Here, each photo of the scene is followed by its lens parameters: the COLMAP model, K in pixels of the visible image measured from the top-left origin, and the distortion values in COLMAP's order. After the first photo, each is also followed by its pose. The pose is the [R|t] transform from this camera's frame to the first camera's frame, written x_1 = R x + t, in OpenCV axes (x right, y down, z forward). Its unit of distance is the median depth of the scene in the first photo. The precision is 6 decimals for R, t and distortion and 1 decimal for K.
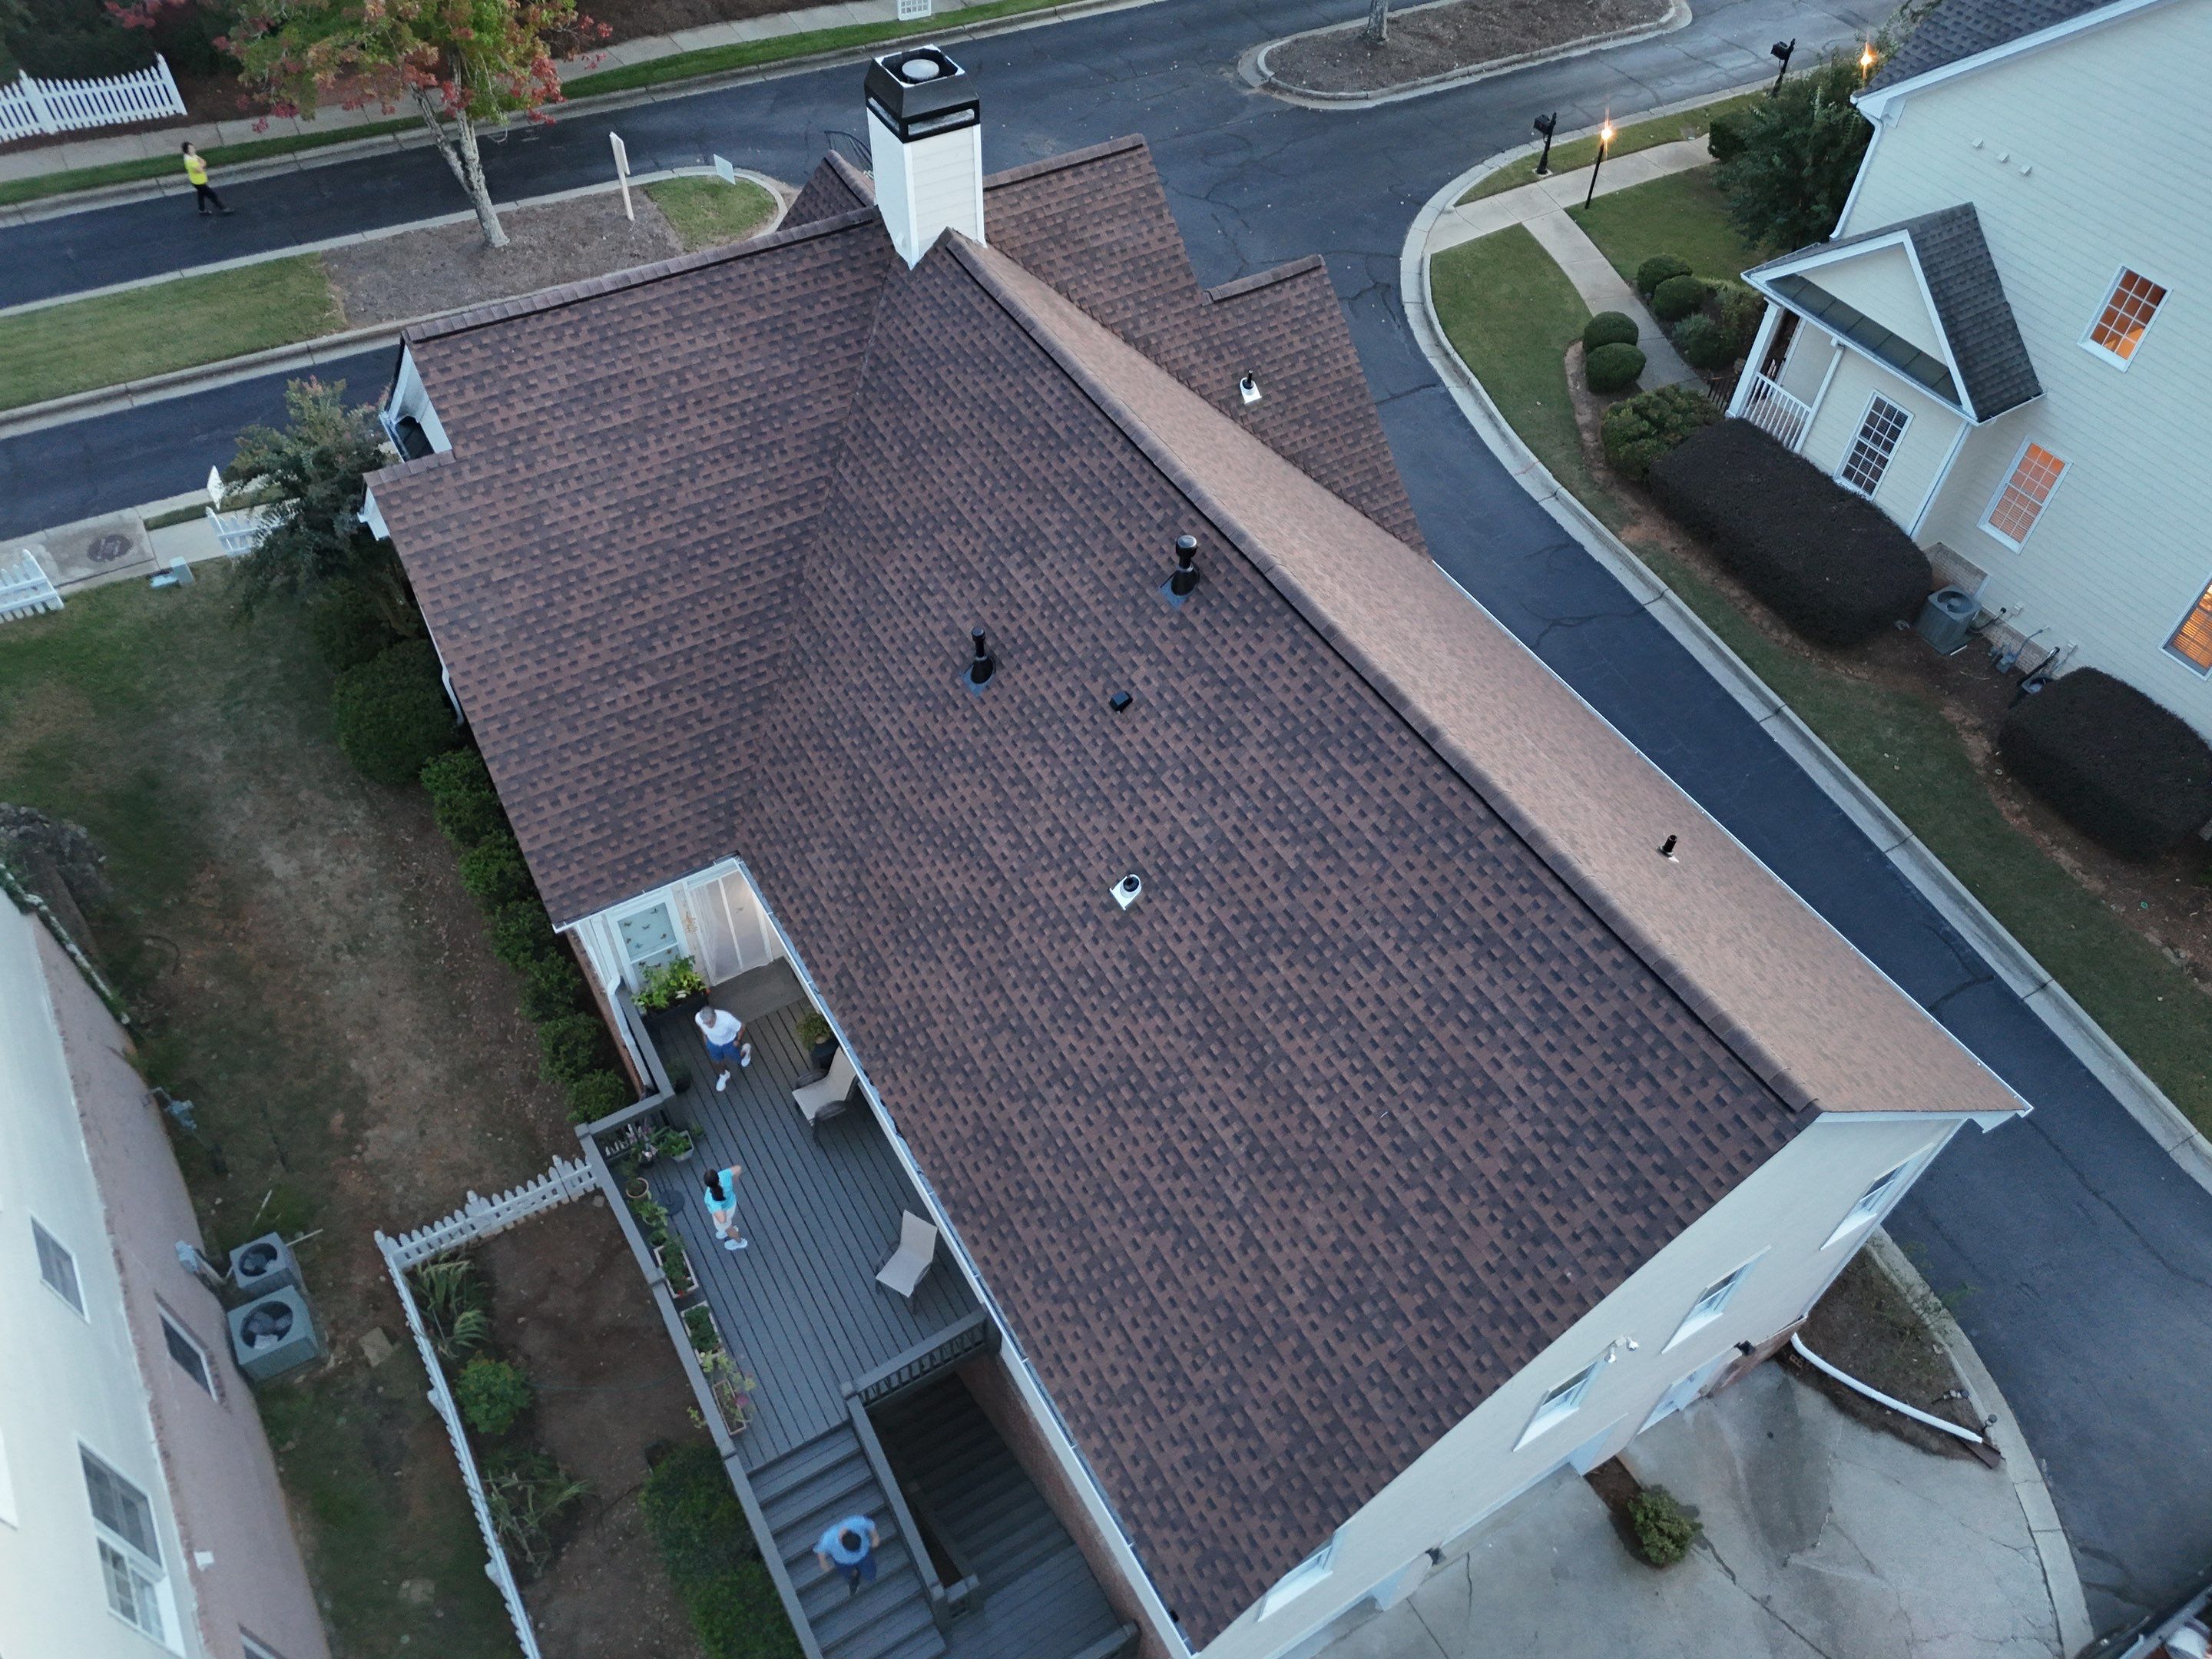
lens RADIAL K [[1681.6, 0, 1106.0], [0, 1681.6, 829.5], [0, 0, 1]] dist [0.092536, -0.100301]
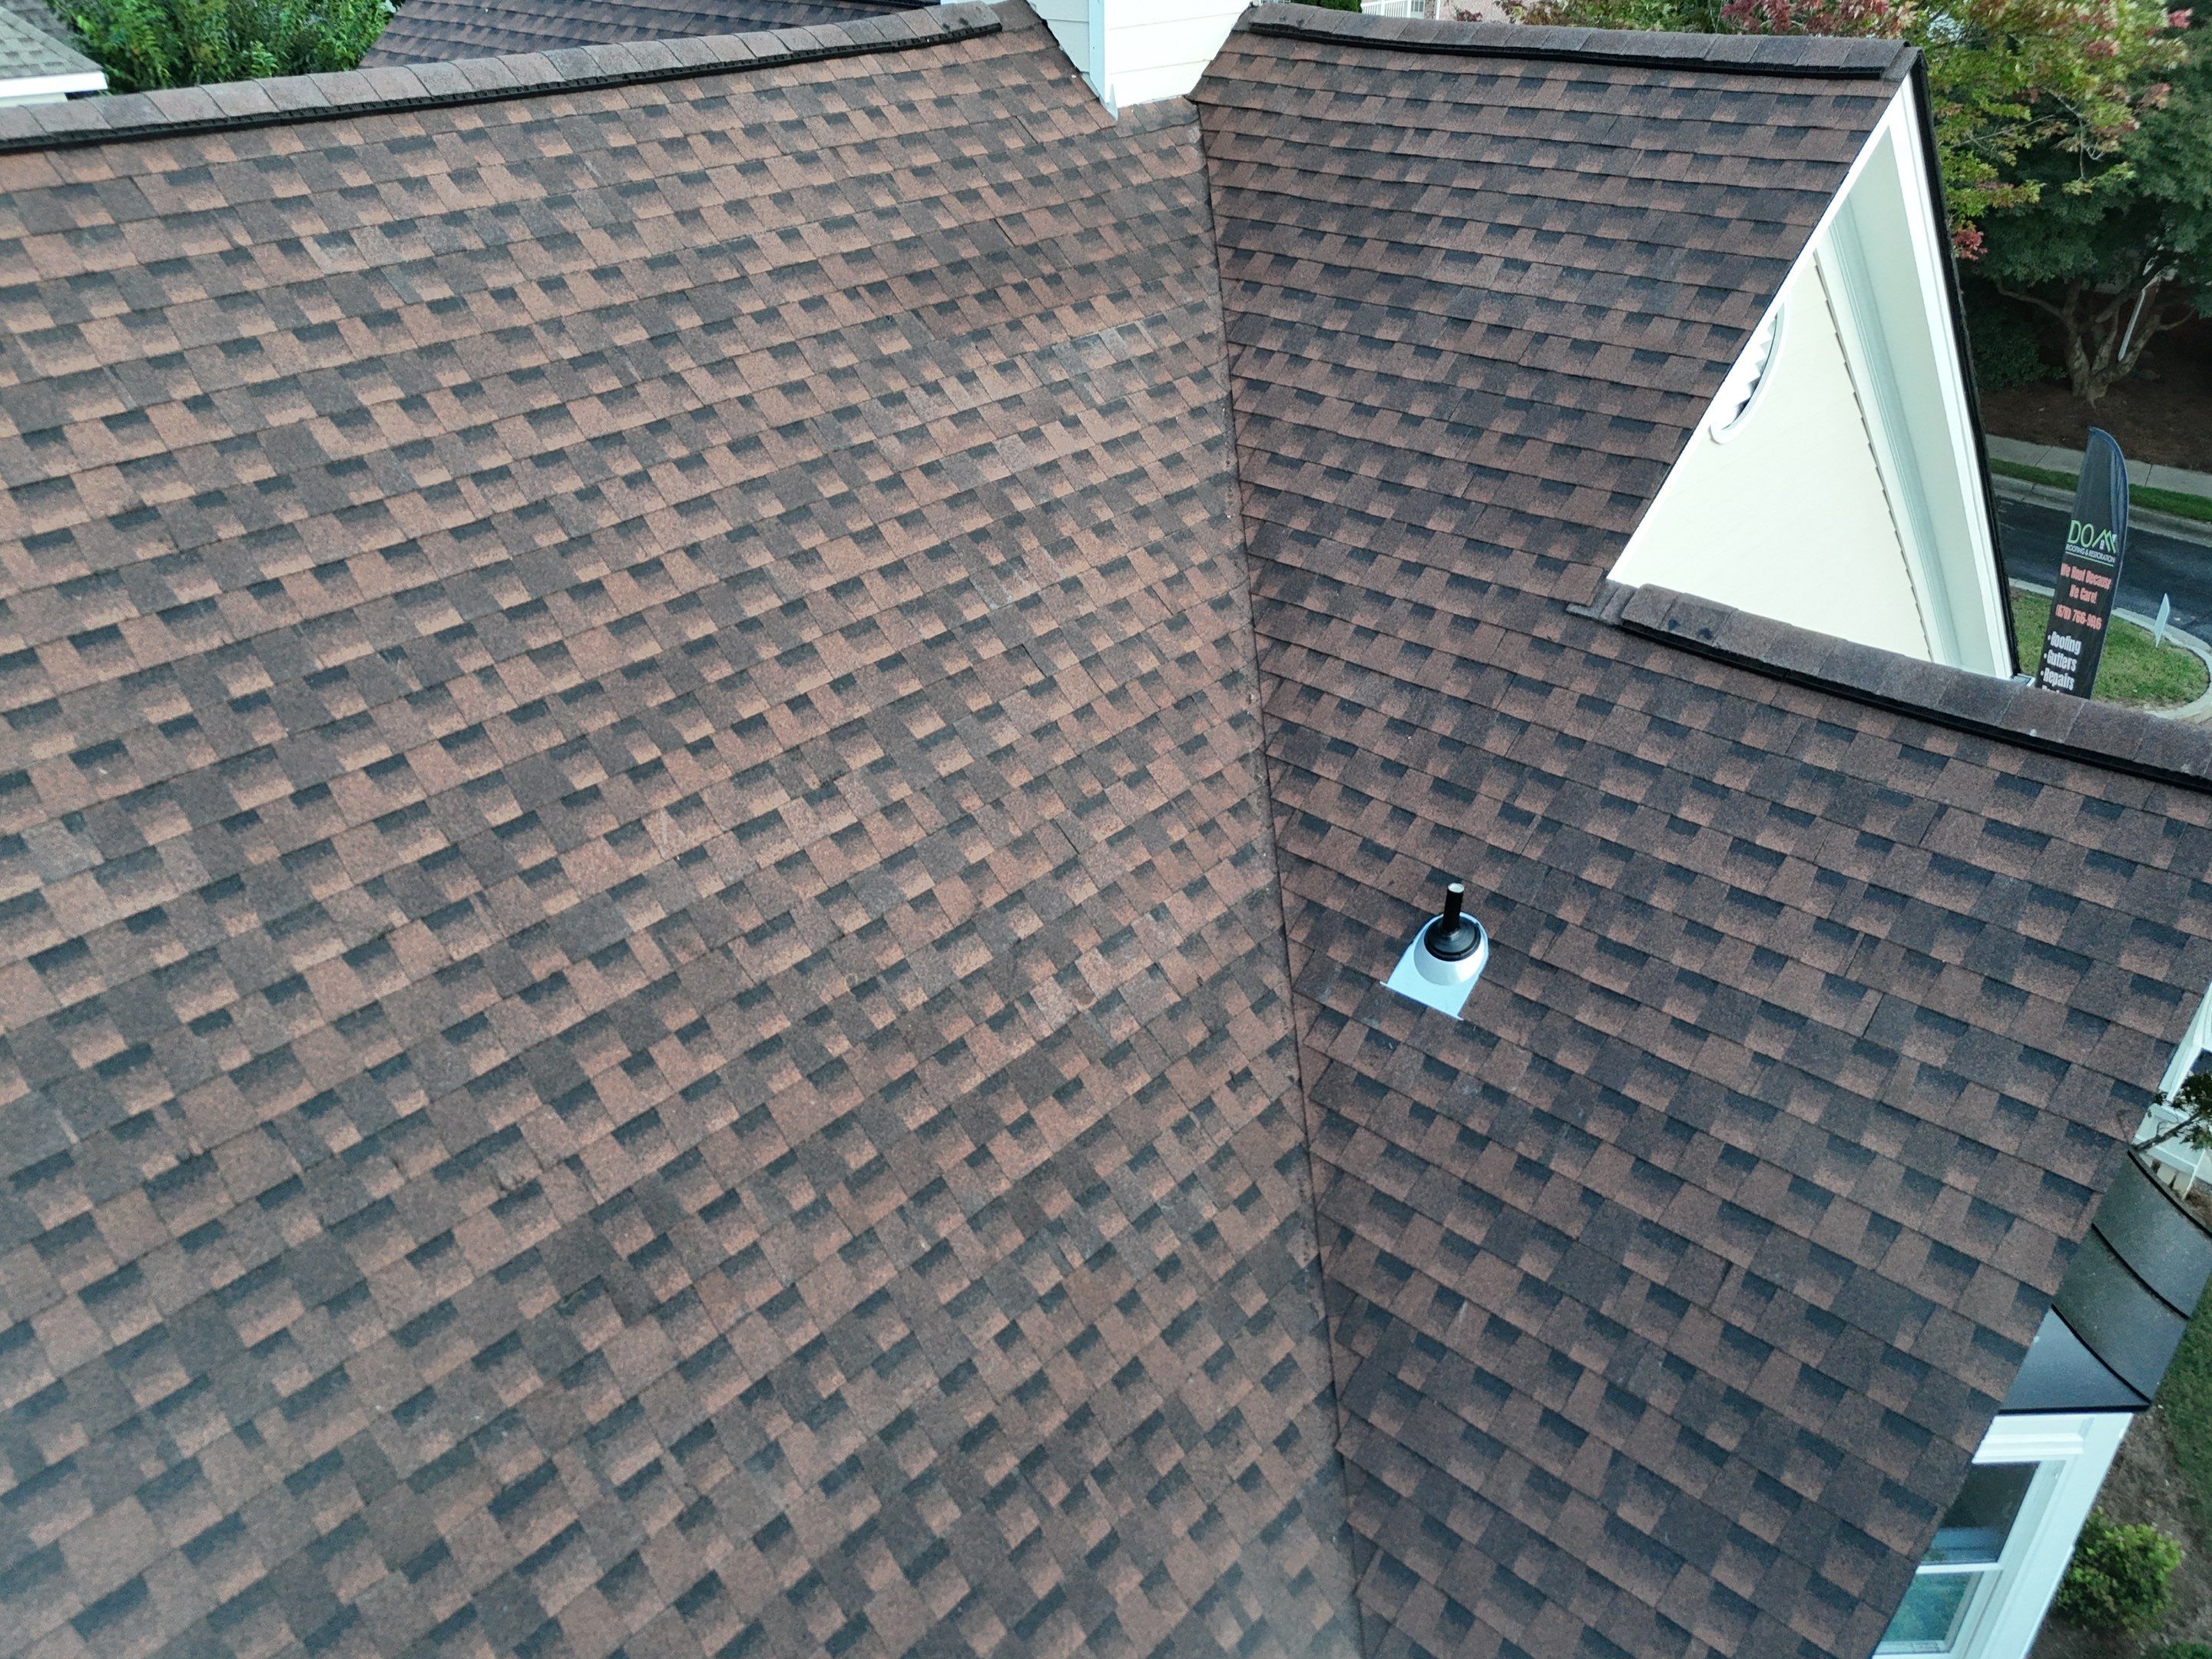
lens RADIAL K [[1740.4, 0, 1081.6], [0, 1740.4, 795.3], [0, 0, 1]] dist [0.139768, -0.183165]
pose [[0.278447, 0.452087, -0.847398, 0.199911], [-0.712394, 0.688968, 0.133479, -0.206852], [0.644175, 0.566515, 0.513906, 0.633189]]
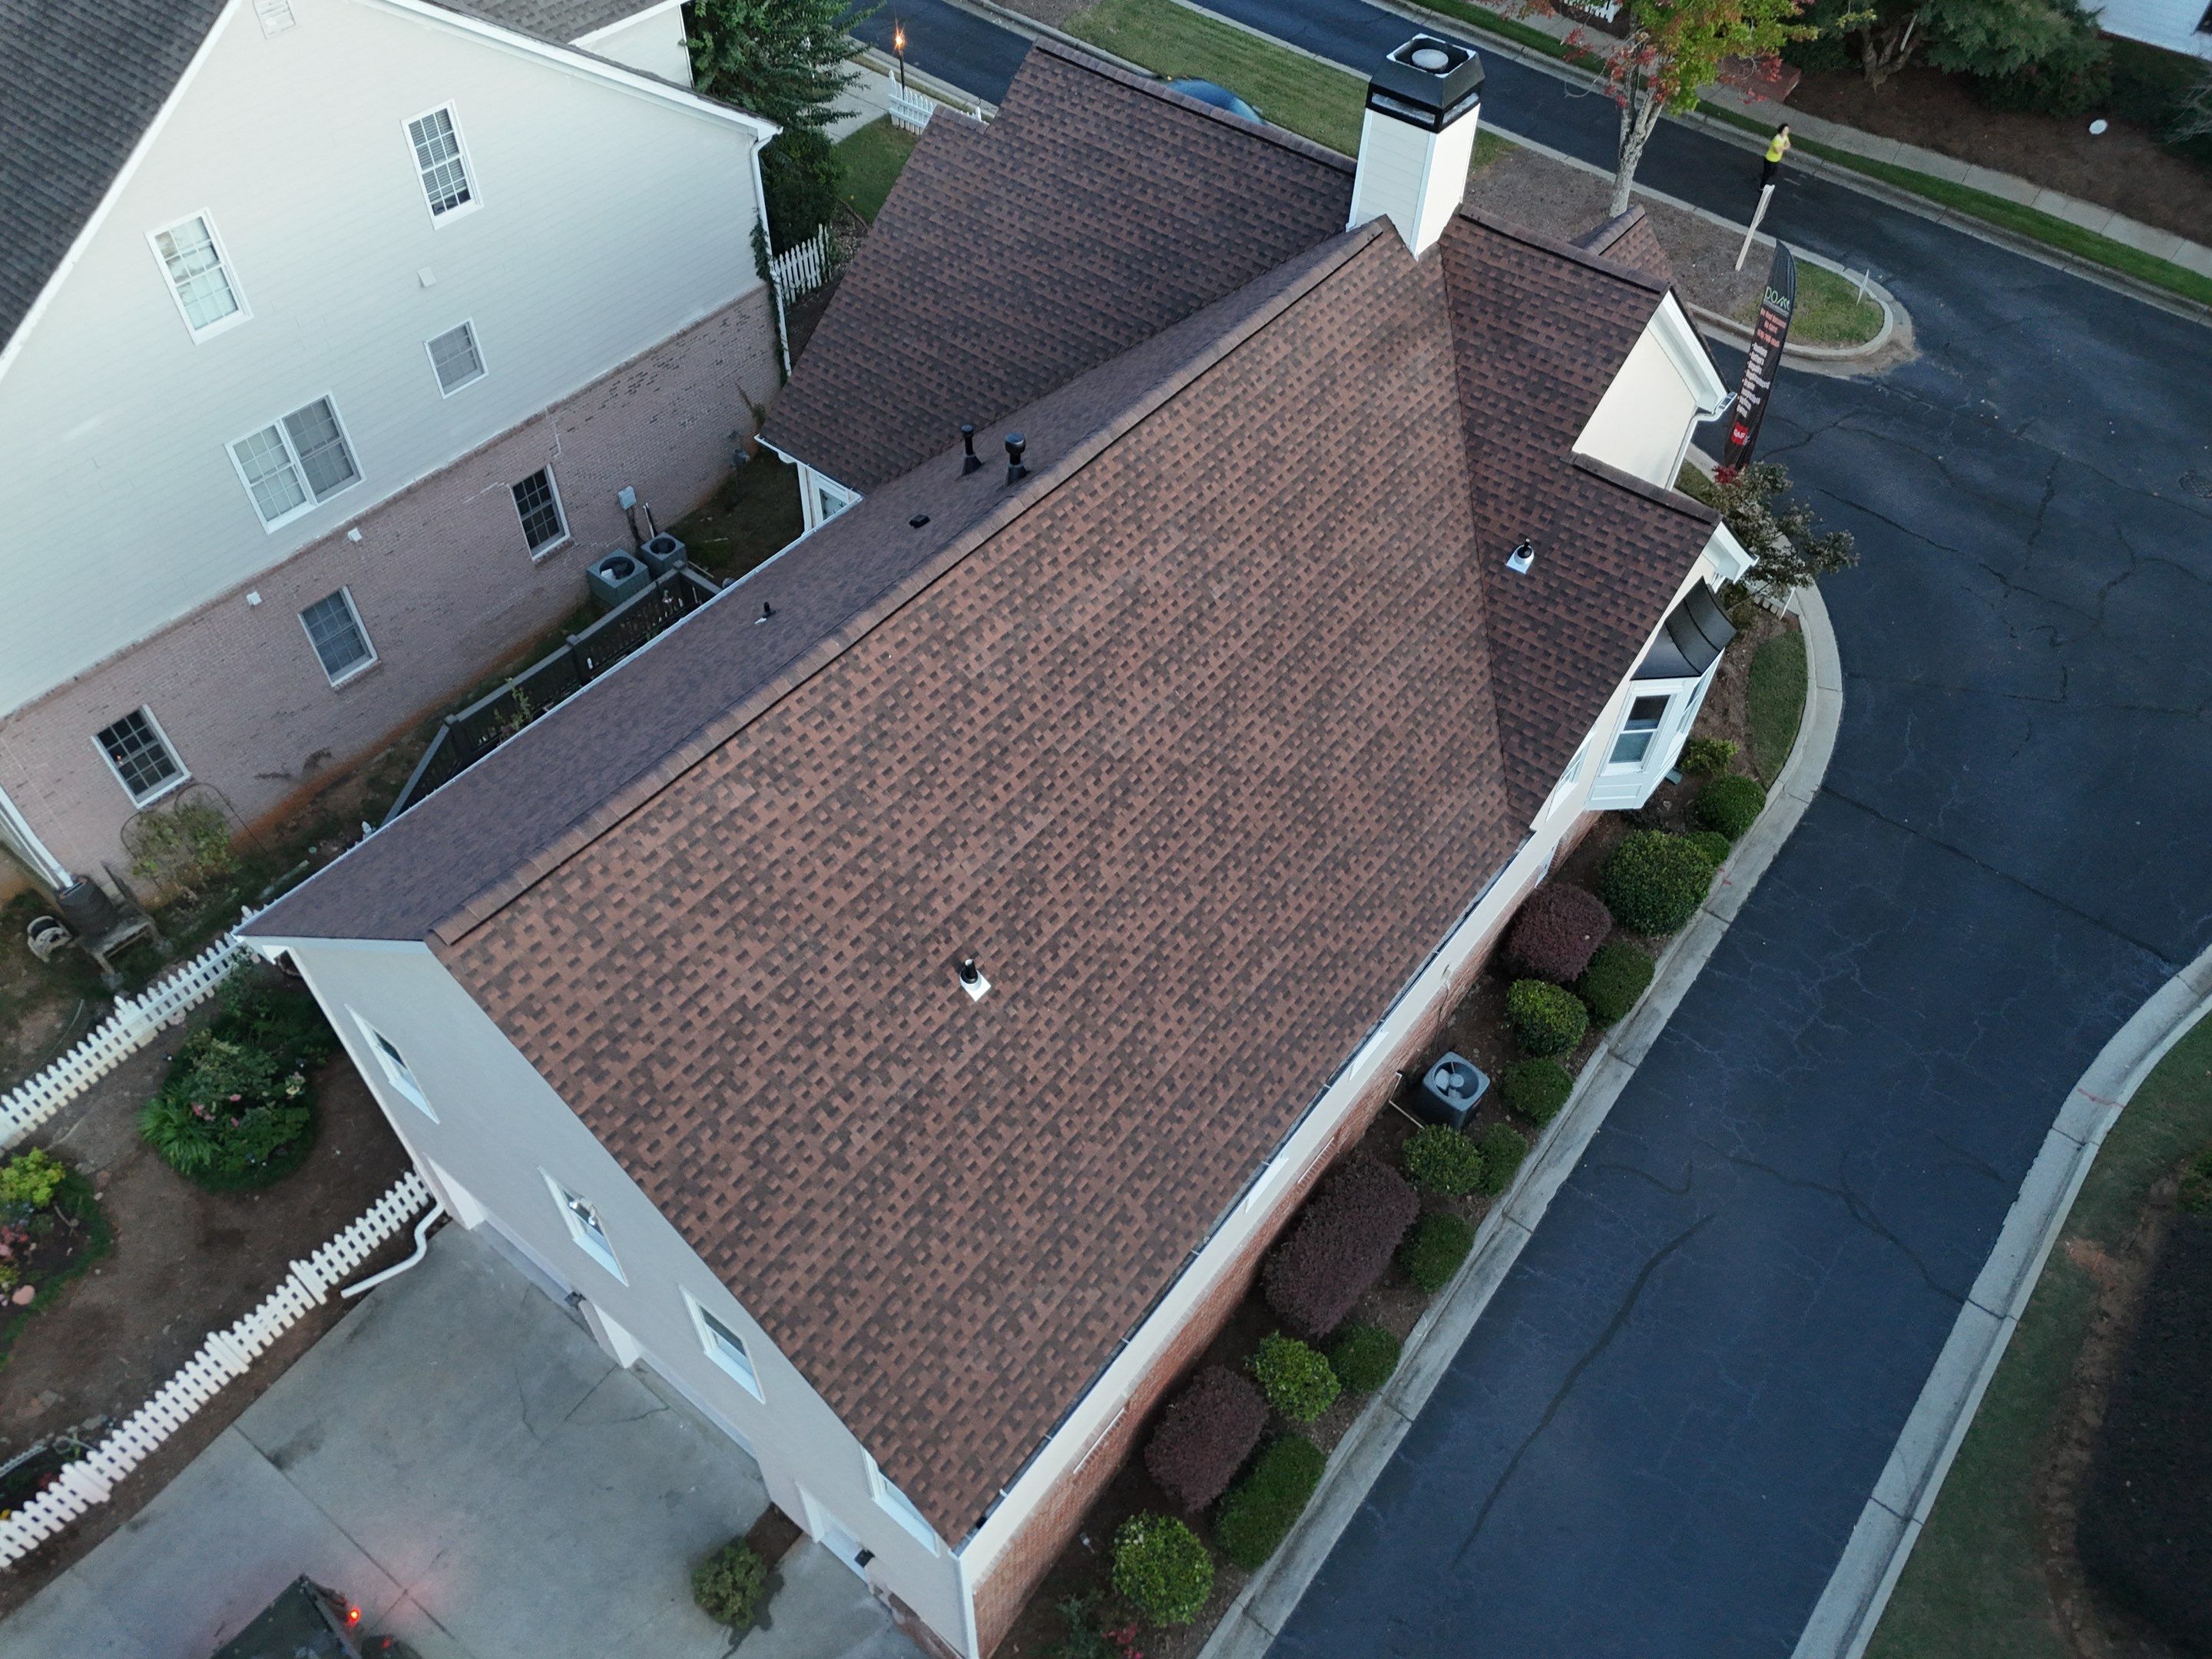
lens RADIAL K [[1681.6, 0, 1106.0], [0, 1681.6, 829.5], [0, 0, 1]] dist [0.092536, -0.100301]
pose [[0.348049, 0.693795, -0.630484, 0.510599], [-0.719177, 0.629015, 0.295169, -0.209690], [0.601370, 0.350696, 0.717890, 0.209744]]
